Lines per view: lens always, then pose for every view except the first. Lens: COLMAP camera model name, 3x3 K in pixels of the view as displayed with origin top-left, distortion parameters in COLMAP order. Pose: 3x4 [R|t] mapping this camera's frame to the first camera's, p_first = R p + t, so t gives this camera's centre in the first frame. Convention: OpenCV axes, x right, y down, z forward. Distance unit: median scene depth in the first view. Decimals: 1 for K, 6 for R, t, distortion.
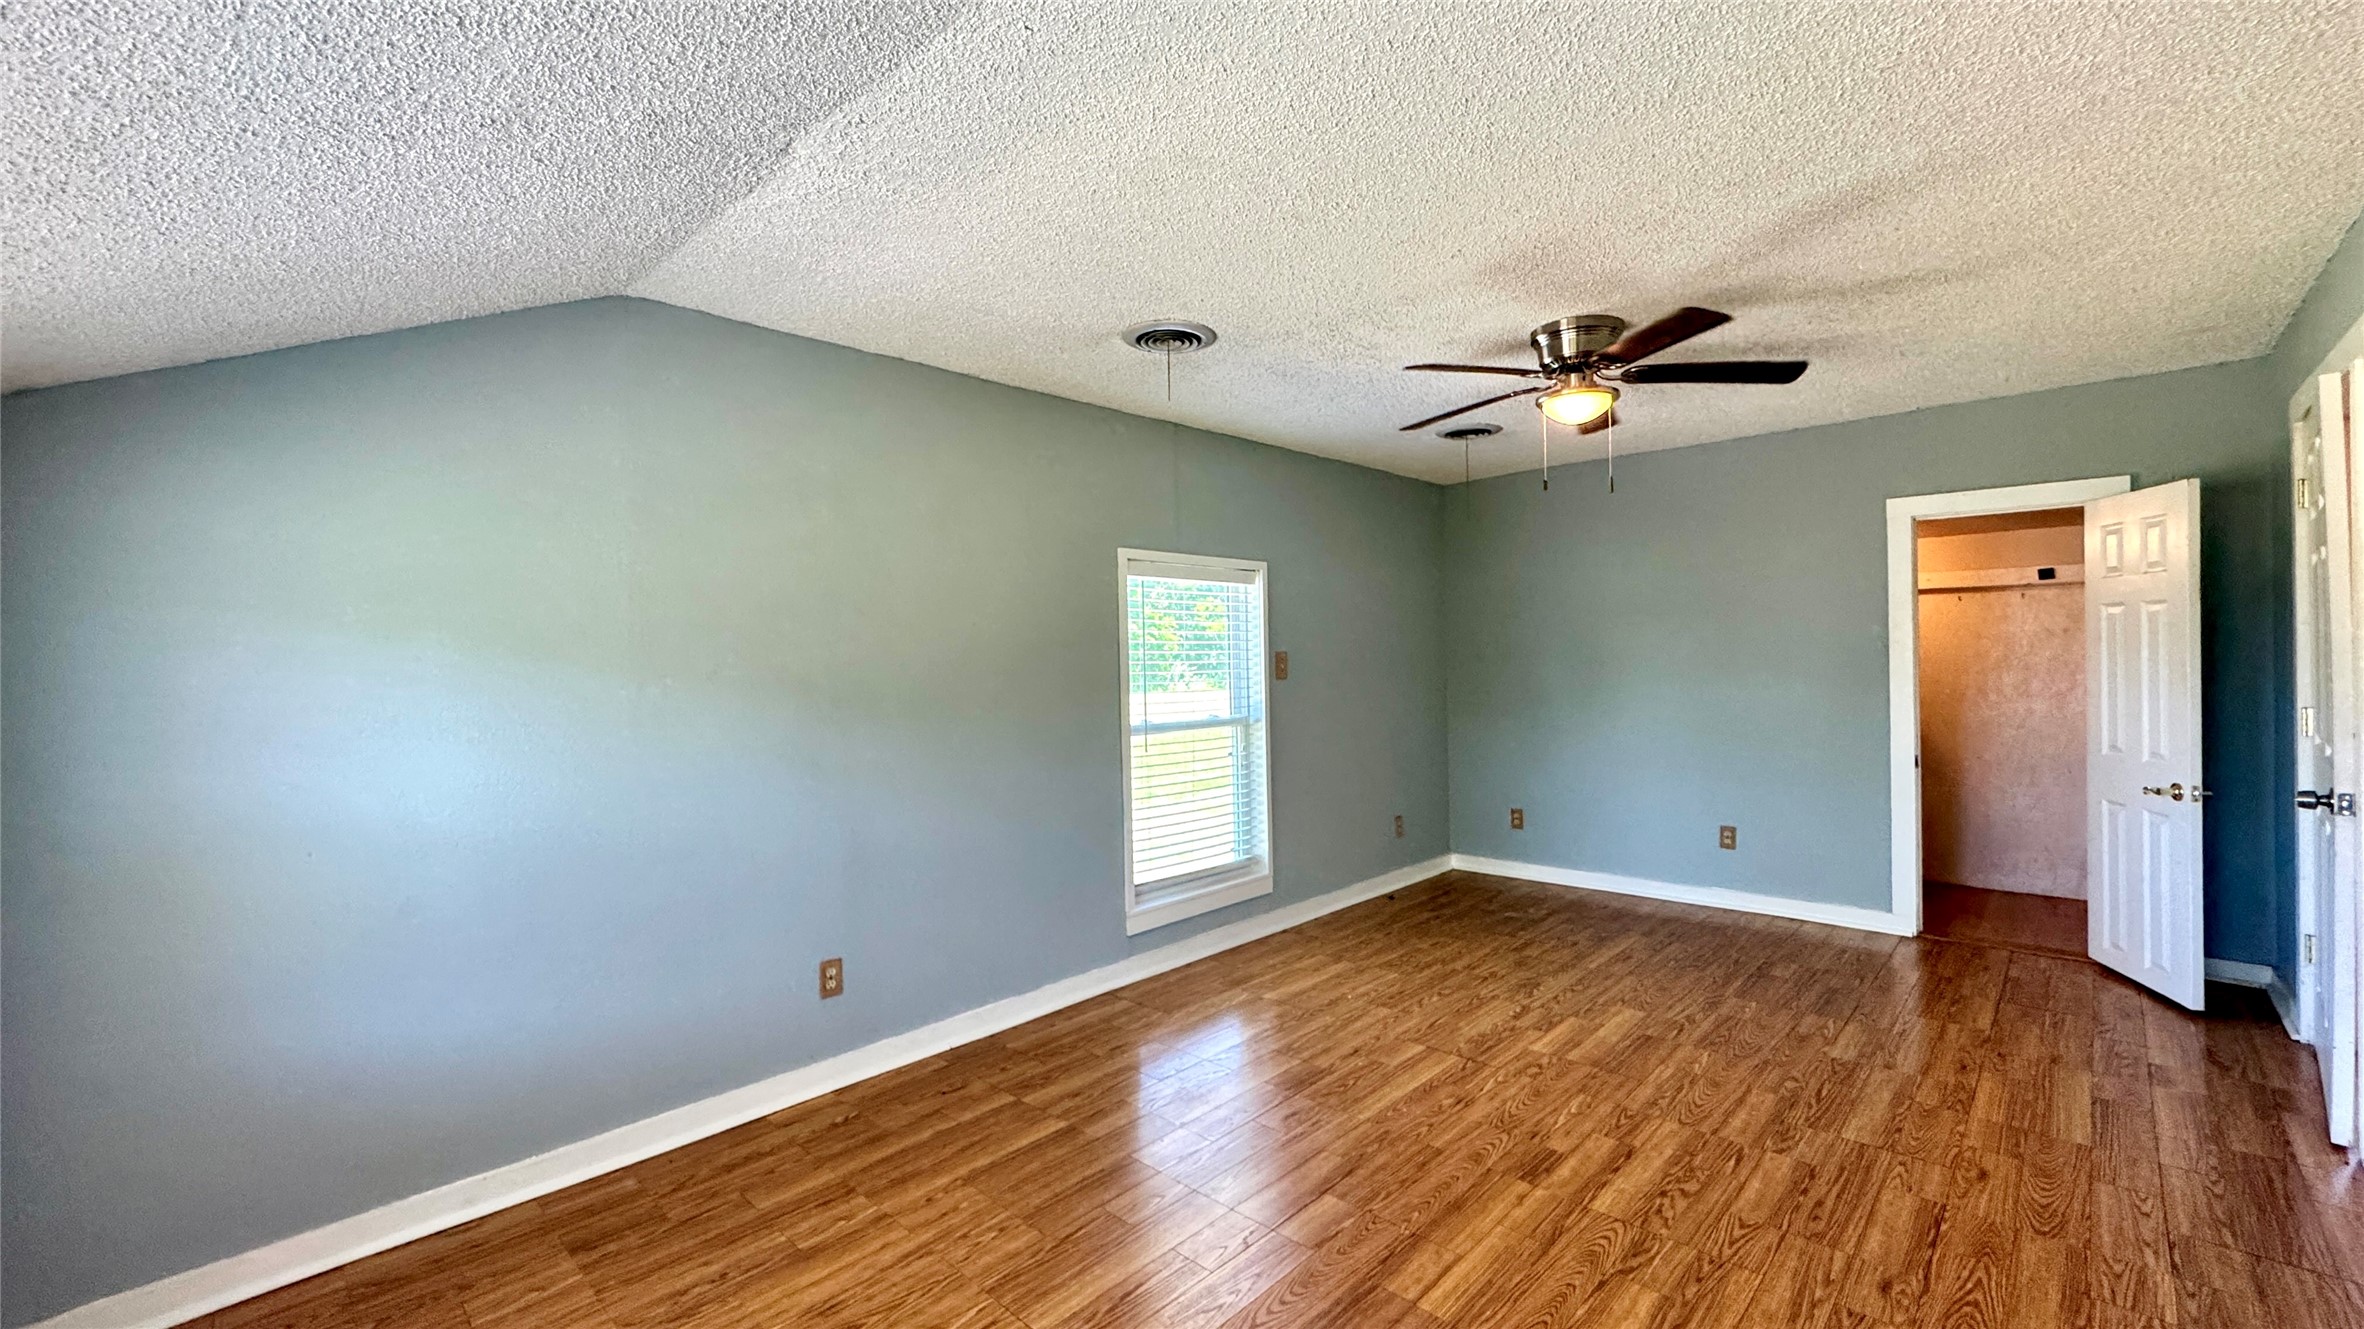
lens RADIAL K [[944.6, 0, 1182.9], [0, 944.6, 658.5], [0, 0, 1]] dist [-0.000733, -0.000097]
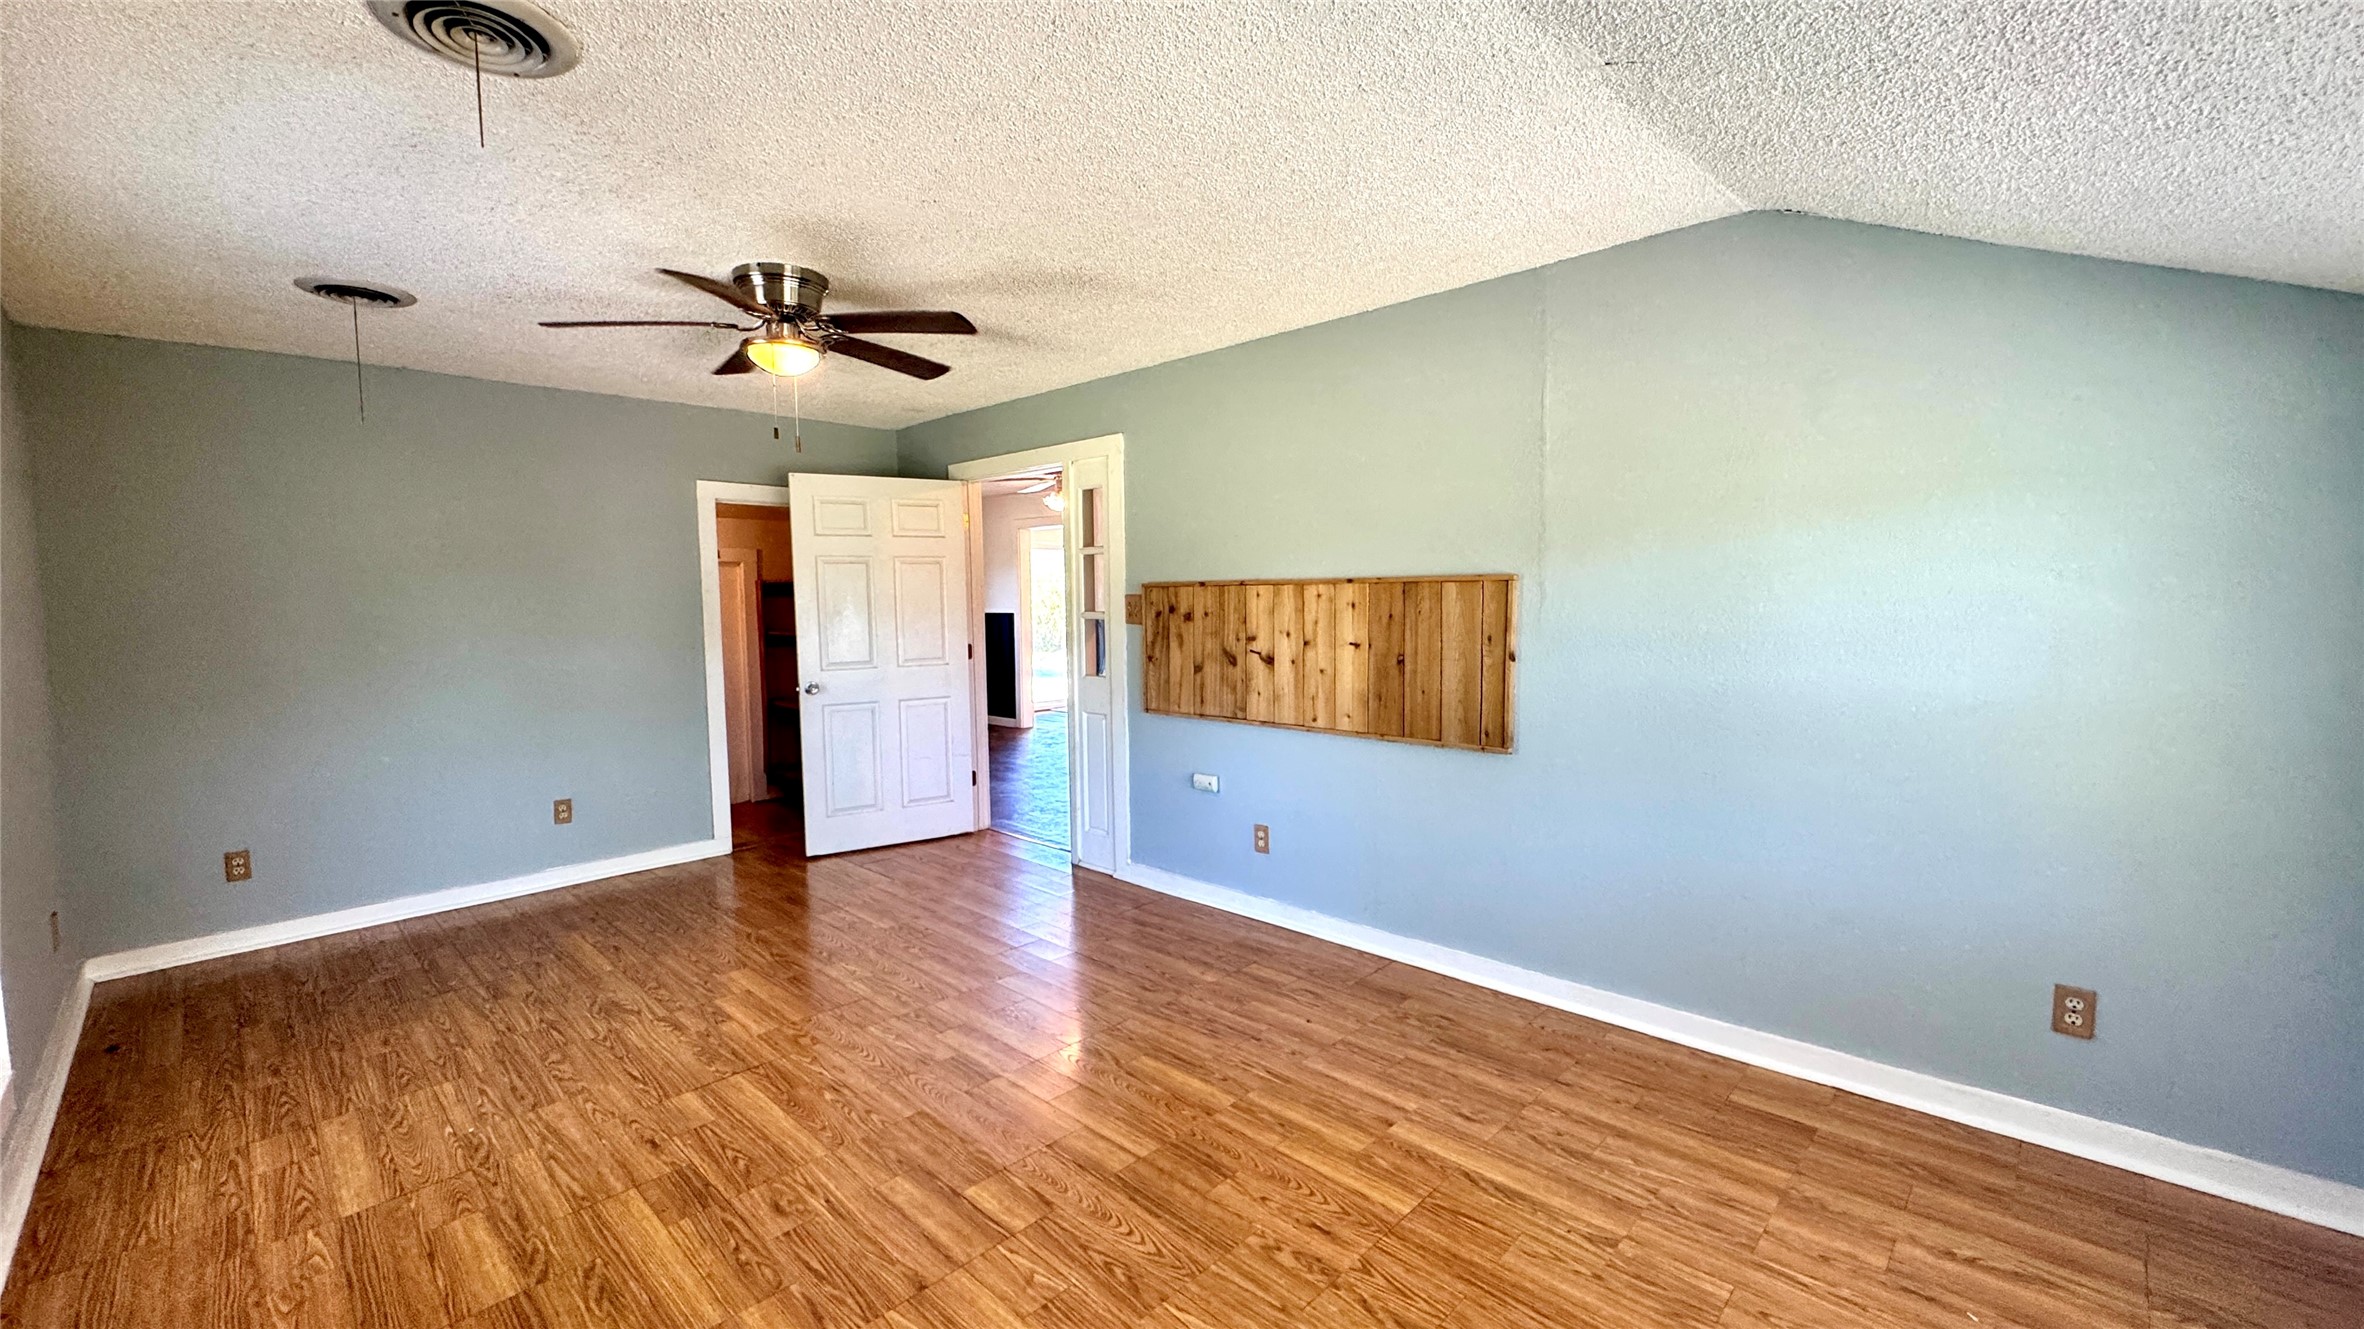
lens RADIAL K [[944.6, 0, 1182.9], [0, 944.6, 658.5], [0, 0, 1]] dist [-0.000733, -0.000097]
pose [[0.003601, -0.048319, 0.998825, -0.473028], [0.019042, 0.998654, 0.048242, 0.003187], [-0.999812, 0.018846, 0.004516, 0.489079]]
